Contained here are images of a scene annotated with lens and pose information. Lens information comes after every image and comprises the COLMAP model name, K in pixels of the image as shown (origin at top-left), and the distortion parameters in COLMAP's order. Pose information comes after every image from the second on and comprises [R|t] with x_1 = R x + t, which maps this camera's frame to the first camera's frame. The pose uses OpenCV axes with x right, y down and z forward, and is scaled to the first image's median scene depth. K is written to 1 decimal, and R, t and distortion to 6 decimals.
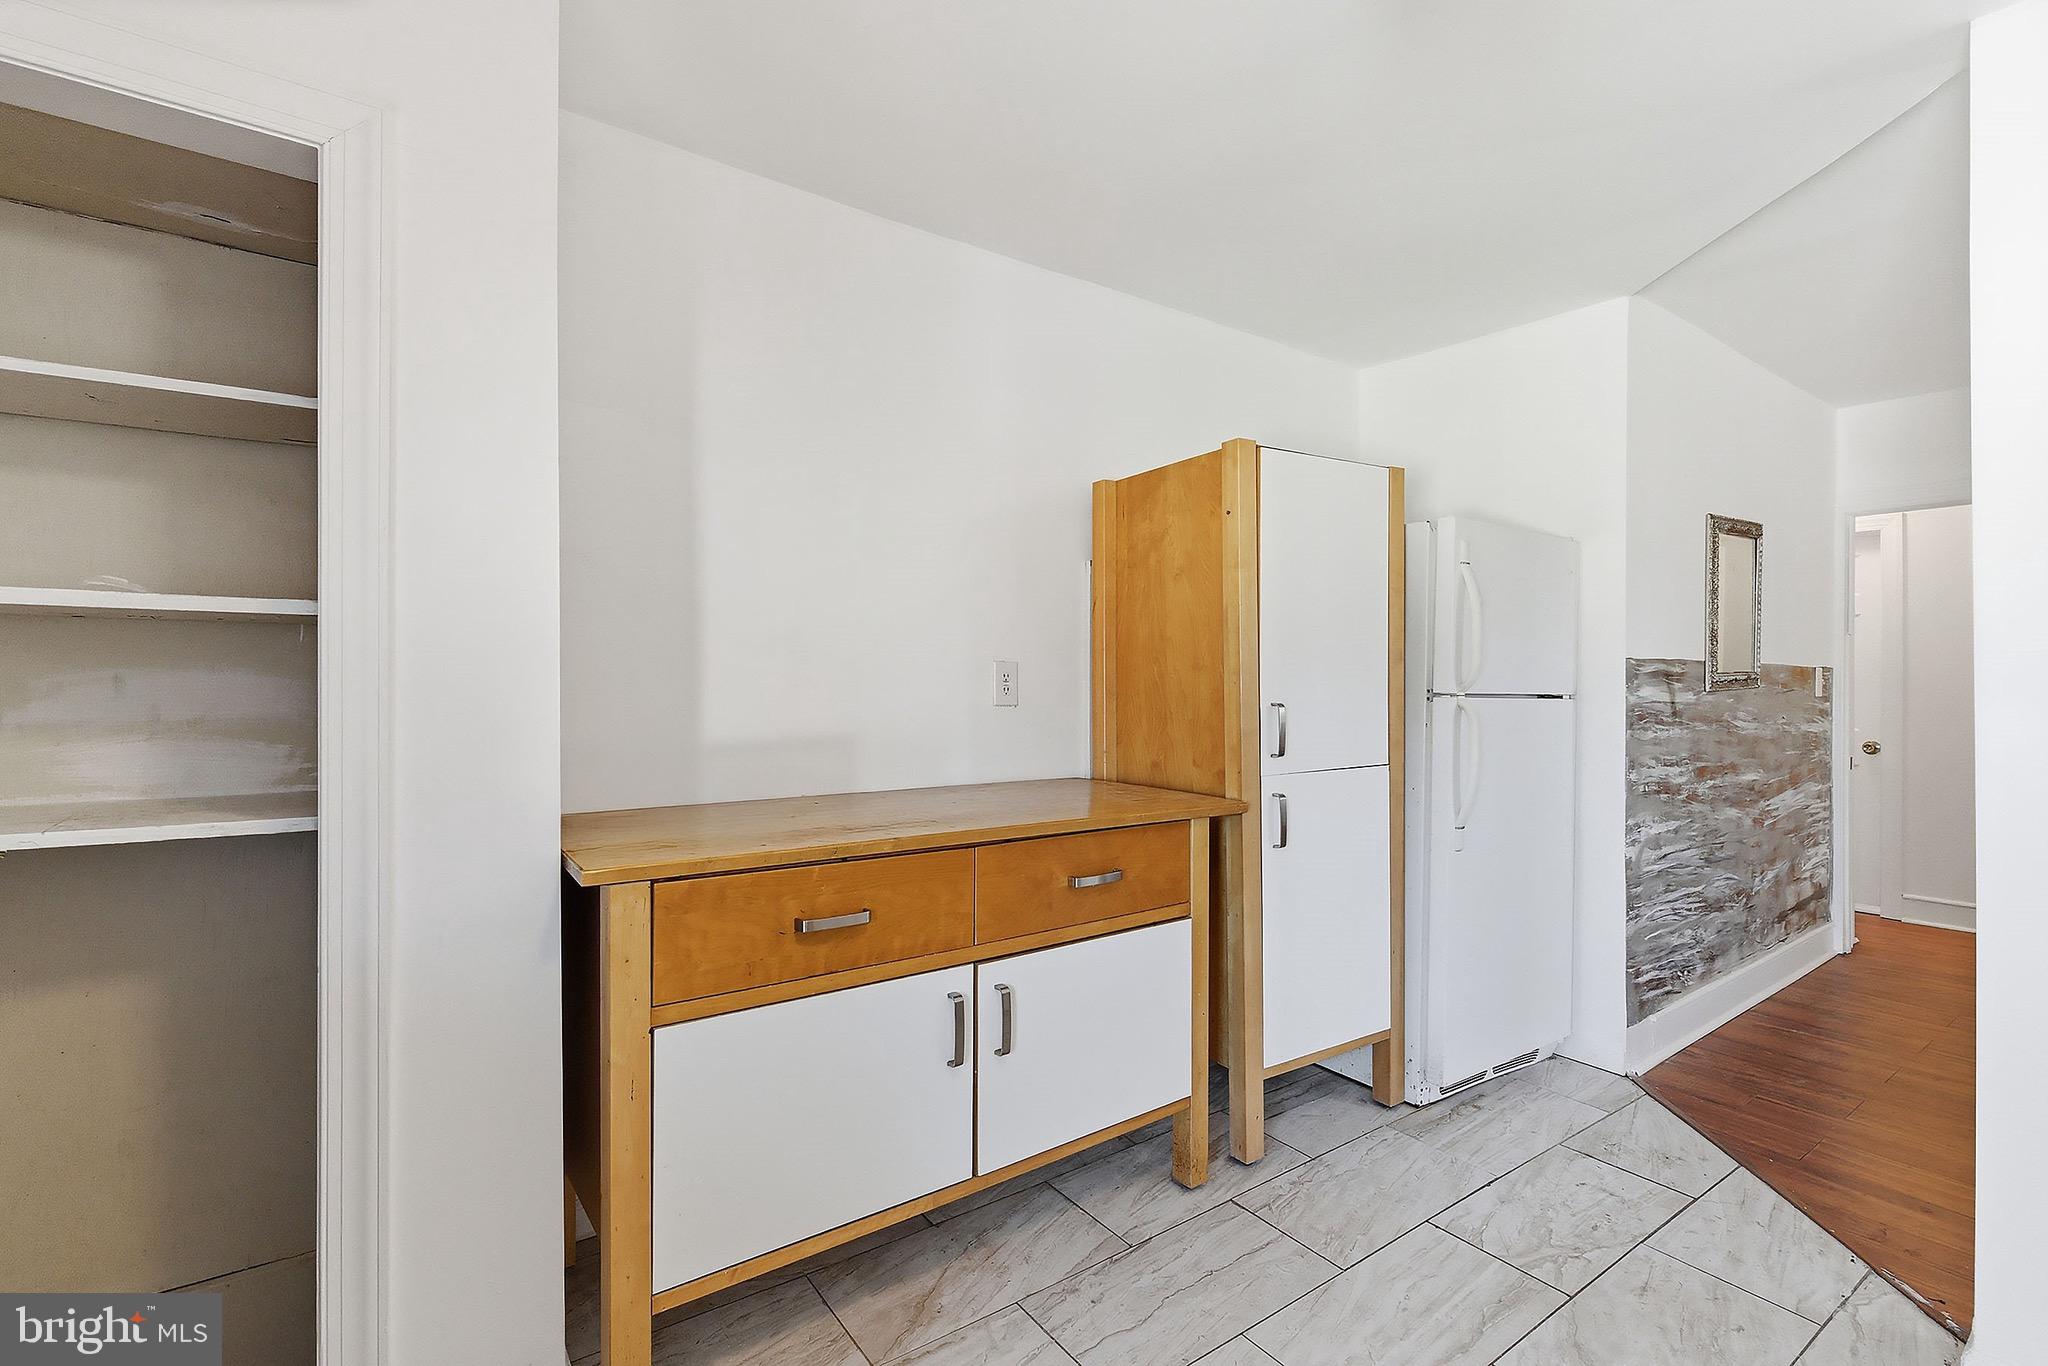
lens RADIAL K [[935.9, 0, 1025.9], [0, 935.9, 677.4], [0, 0, 1]] dist [0.000316, 0.000001]
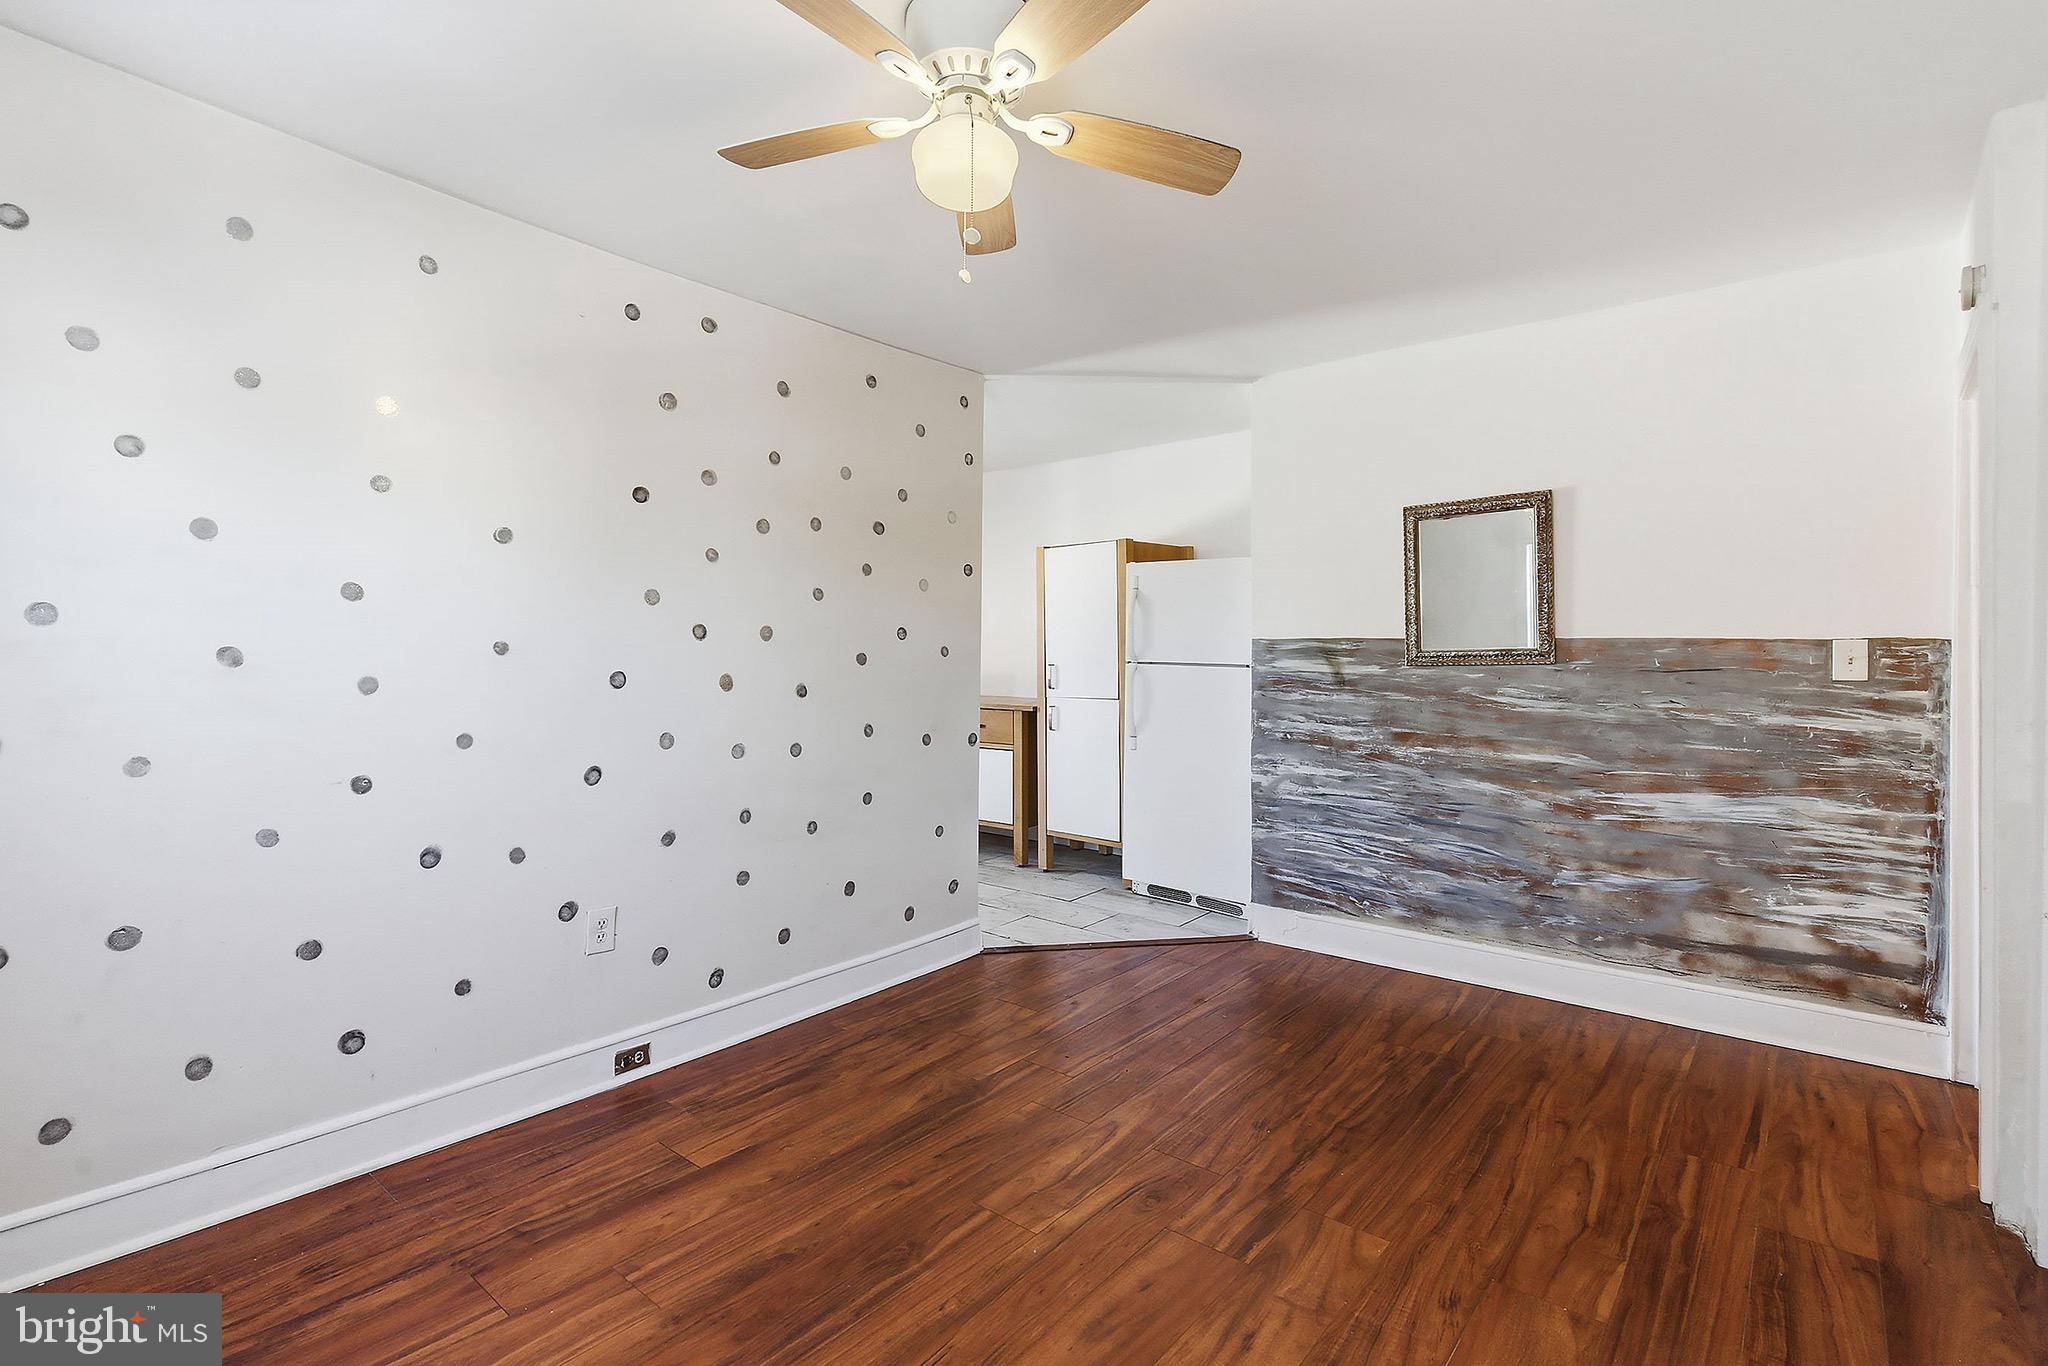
lens RADIAL K [[935.9, 0, 1023.7], [0, 935.9, 669.1], [0, 0, 1]] dist [0.000316, 0.000001]
pose [[0.253496, 0.013363, -0.967244, 1.812767], [-0.003896, 0.999911, 0.012793, 0.007558], [0.967329, 0.000526, 0.253525, 0.295267]]
